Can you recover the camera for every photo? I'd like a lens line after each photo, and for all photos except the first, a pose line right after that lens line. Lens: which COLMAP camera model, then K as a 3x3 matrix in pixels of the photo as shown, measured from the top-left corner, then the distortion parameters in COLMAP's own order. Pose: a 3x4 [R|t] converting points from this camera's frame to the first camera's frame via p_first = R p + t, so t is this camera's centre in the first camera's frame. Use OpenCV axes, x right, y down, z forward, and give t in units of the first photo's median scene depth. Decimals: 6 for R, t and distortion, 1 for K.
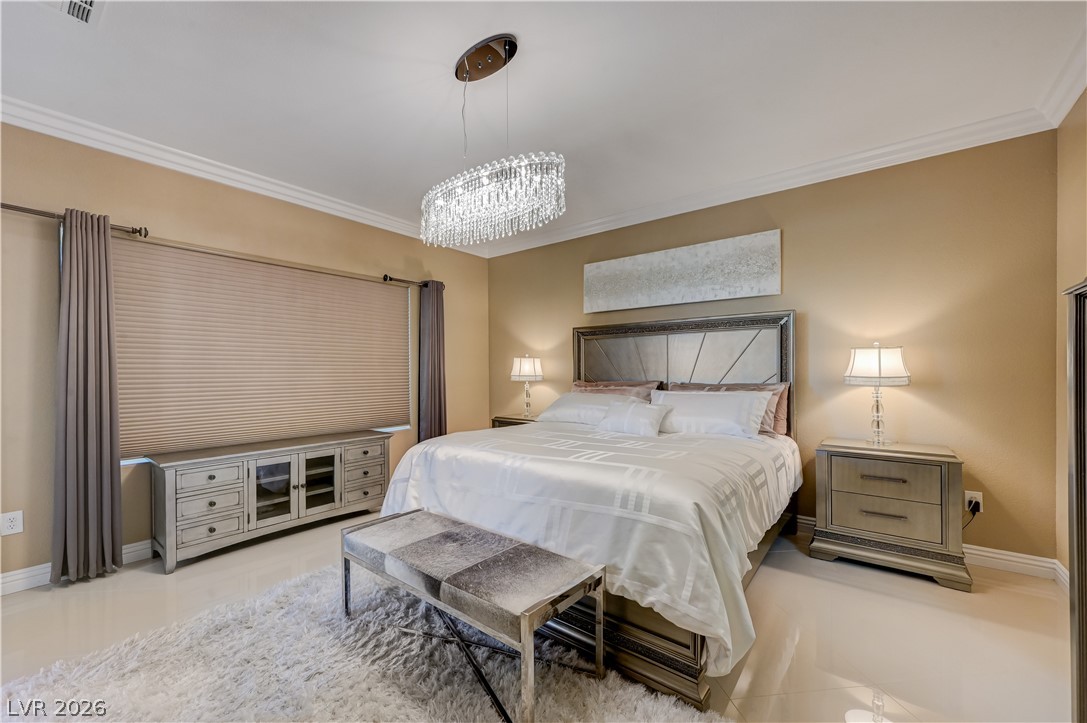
lens RADIAL K [[432.7, 0, 545.3], [0, 432.7, 353.8], [0, 0, 1]] dist [-0.001066, 0.000049]
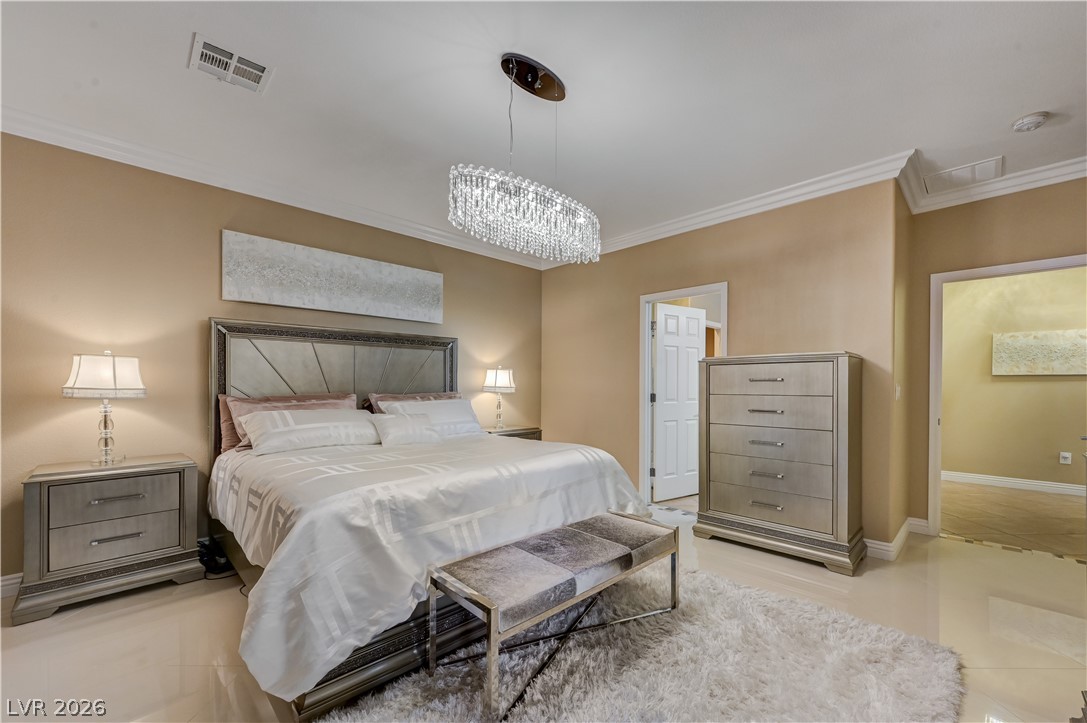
lens RADIAL K [[432.7, 0, 536.4], [0, 432.7, 383.5], [0, 0, 1]] dist [-0.001066, 0.000049]
pose [[0.136337, 0.002803, 0.990659, -0.609375], [-0.044959, 0.998983, 0.003360, 0.020313], [-0.989642, -0.044997, 0.136325, 0.454628]]
